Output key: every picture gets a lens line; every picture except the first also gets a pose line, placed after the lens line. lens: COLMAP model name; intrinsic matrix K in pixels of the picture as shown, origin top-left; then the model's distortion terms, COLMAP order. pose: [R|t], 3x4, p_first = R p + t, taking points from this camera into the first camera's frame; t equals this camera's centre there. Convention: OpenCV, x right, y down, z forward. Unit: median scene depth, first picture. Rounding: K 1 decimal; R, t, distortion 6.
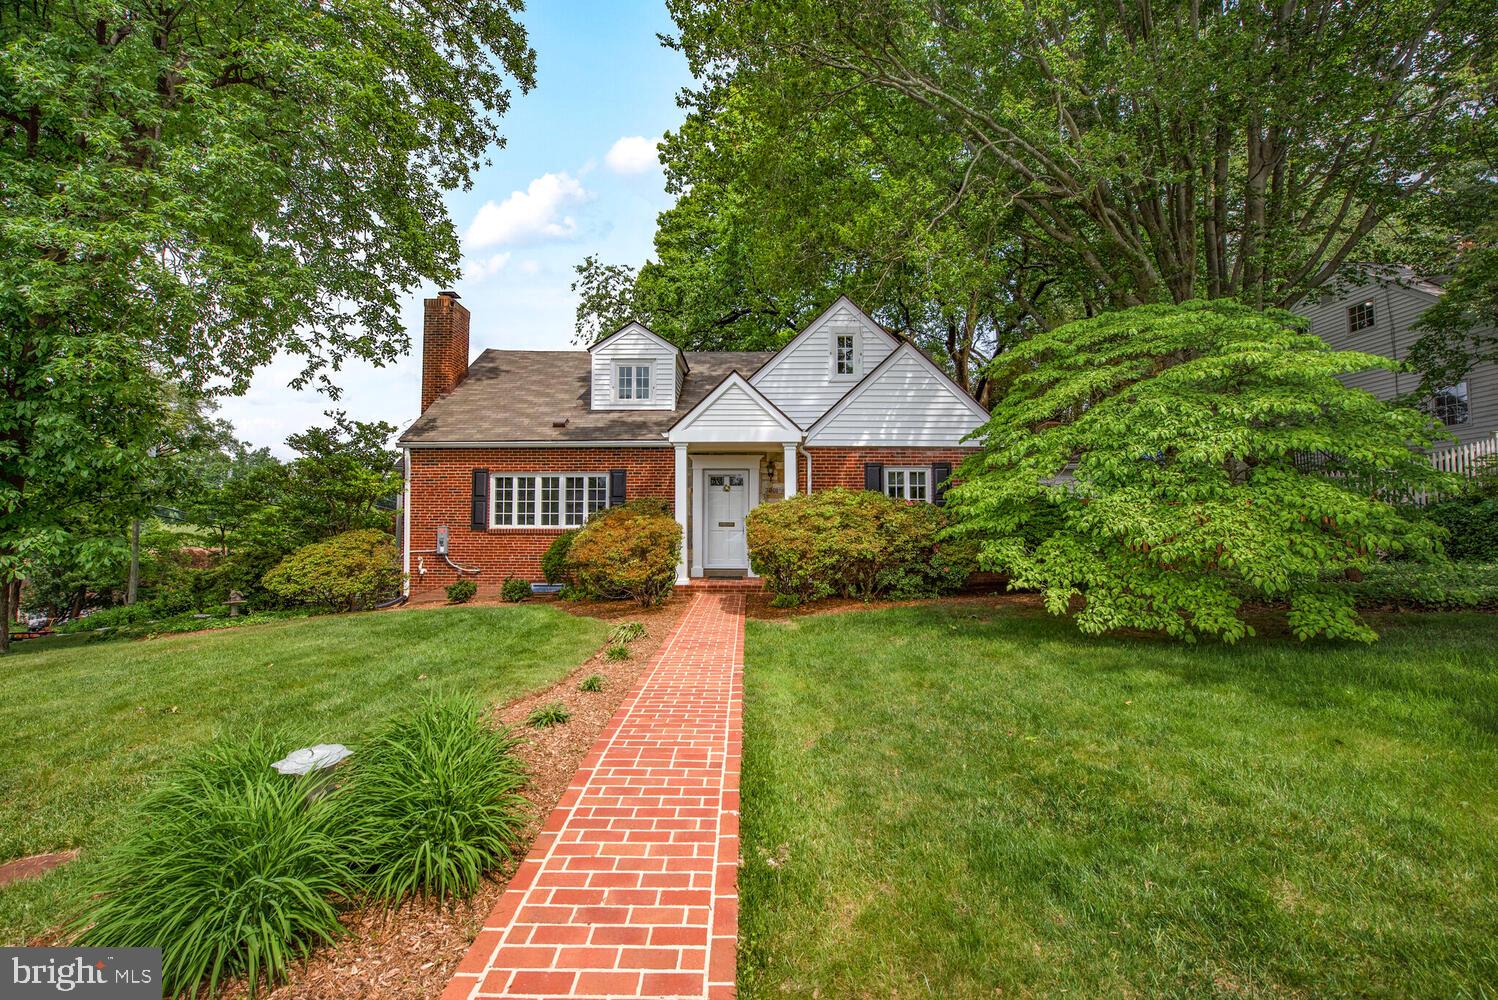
lens RADIAL K [[645.3, 0, 745.5], [0, 645.3, 501.2], [0, 0, 1]] dist [-0.003106, -0.000019]
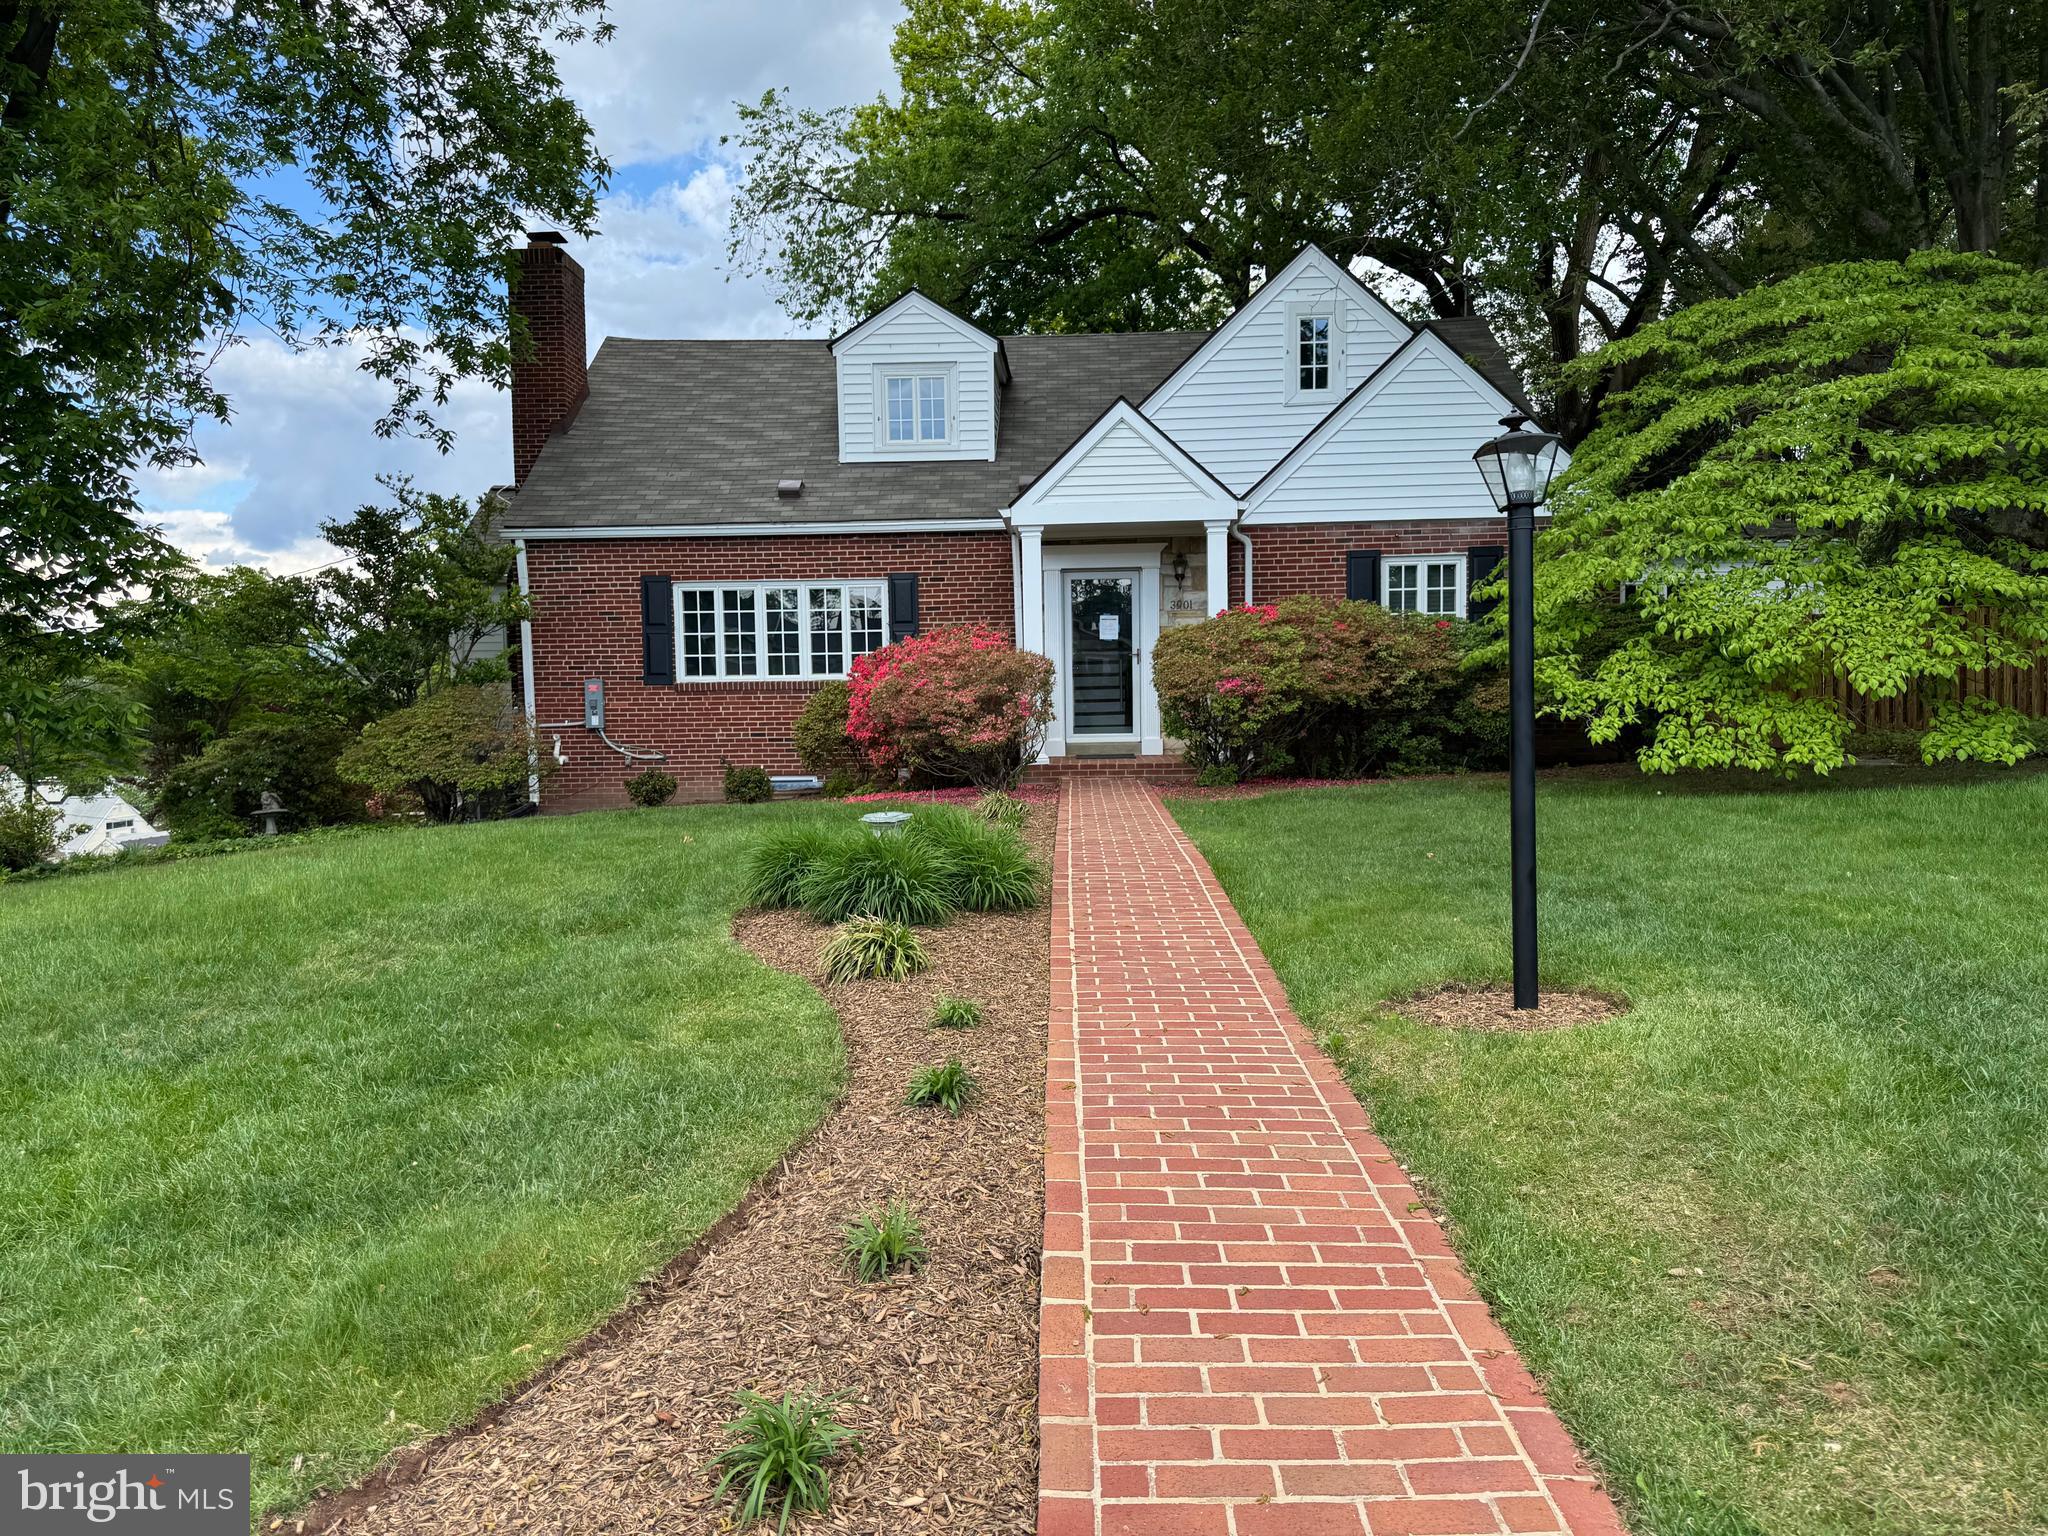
lens RADIAL K [[1452.7, 0, 1031.3], [0, 1452.7, 784.2], [0, 0, 1]] dist [0.170190, 0.002554]
pose [[0.999430, -0.016293, -0.029558, -0.058067], [0.019065, 0.995193, 0.096065, 0.015229], [0.027850, -0.096573, 0.994936, -0.317646]]
